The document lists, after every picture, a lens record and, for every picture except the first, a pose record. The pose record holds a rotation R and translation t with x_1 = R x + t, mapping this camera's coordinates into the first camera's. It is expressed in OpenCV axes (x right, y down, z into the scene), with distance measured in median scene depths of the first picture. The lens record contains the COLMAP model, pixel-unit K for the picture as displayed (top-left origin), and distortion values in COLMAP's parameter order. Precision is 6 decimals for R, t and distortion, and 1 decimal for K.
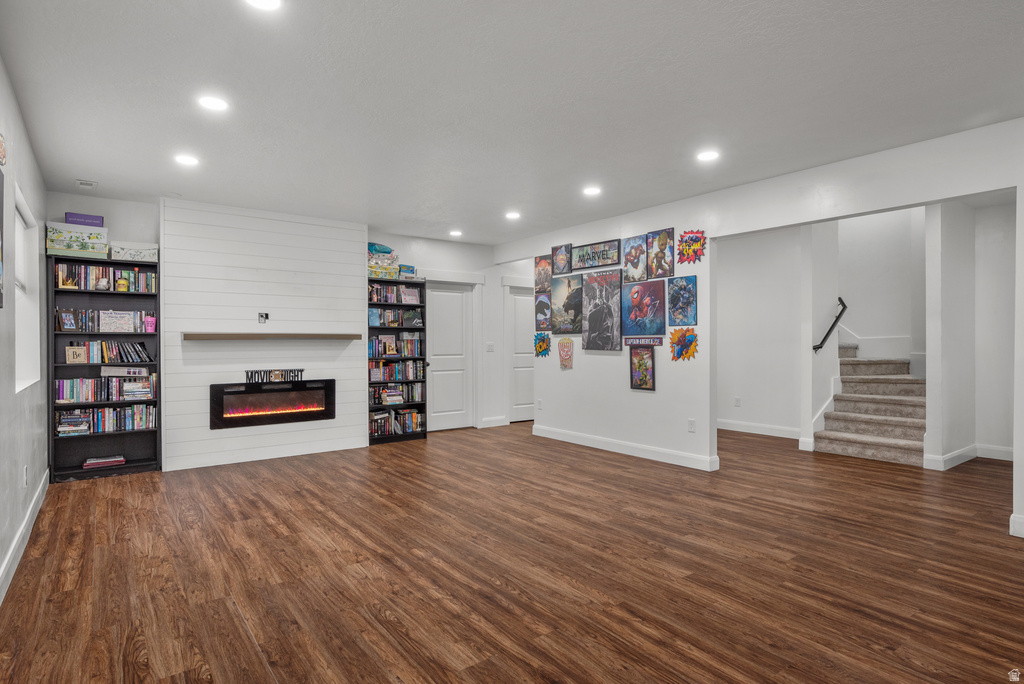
lens RADIAL K [[542.6, 0, 512.0], [0, 542.6, 342.0], [0, 0, 1]] dist [-0.000183, -0.000353]
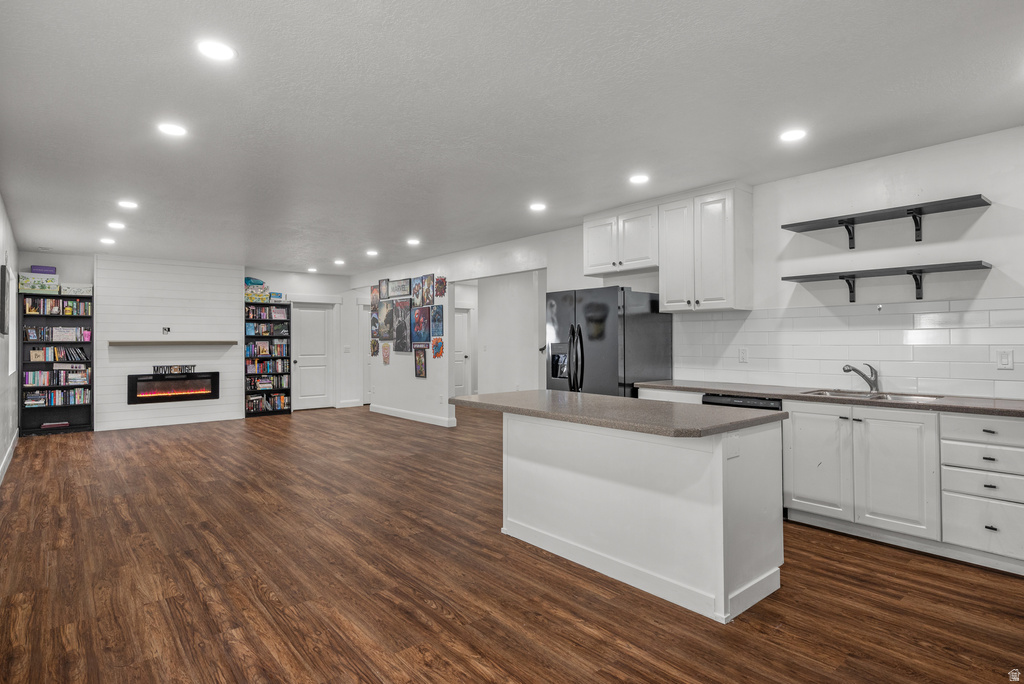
lens RADIAL K [[548.5, 0, 512.1], [0, 548.5, 333.8], [0, 0, 1]] dist [-0.000024, 0.000138]
pose [[0.998641, -0.001070, 0.052102, 0.429164], [0.001798, 0.999901, -0.013939, -0.013646], [-0.052082, 0.014014, 0.998544, -0.579802]]
